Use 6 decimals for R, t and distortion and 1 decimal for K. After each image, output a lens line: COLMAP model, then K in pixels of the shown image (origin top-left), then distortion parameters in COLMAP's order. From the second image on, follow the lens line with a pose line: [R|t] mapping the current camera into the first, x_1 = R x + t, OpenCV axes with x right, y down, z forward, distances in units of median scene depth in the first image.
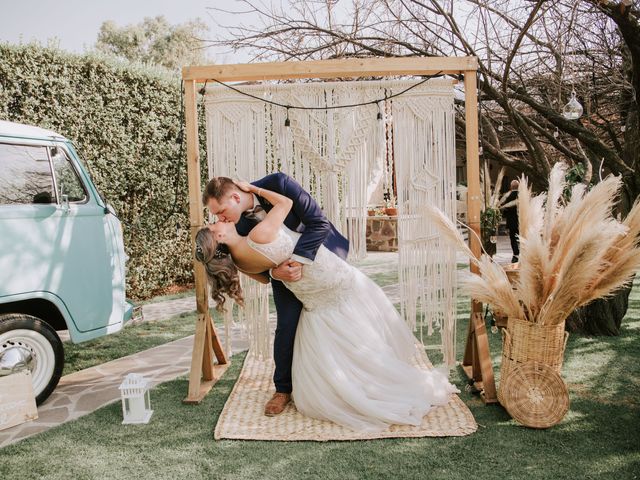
lens RADIAL K [[484.1, 0, 320.0], [0, 484.1, 240.0], [0, 0, 1]] dist [-0.133725, 0.081536]
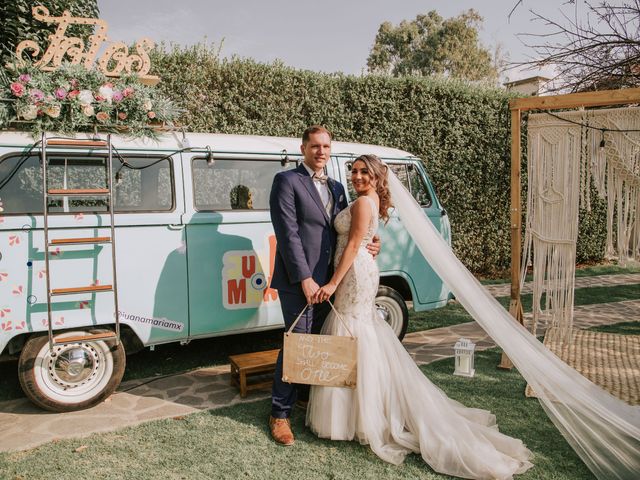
lens RADIAL K [[484.1, 0, 320.0], [0, 484.1, 240.0], [0, 0, 1]] dist [-0.133725, 0.081536]
pose [[0.862773, 0.067460, -0.501071, -0.049210], [-0.055937, 0.997711, 0.038008, -0.011702], [0.502487, -0.004764, 0.864571, -0.189826]]
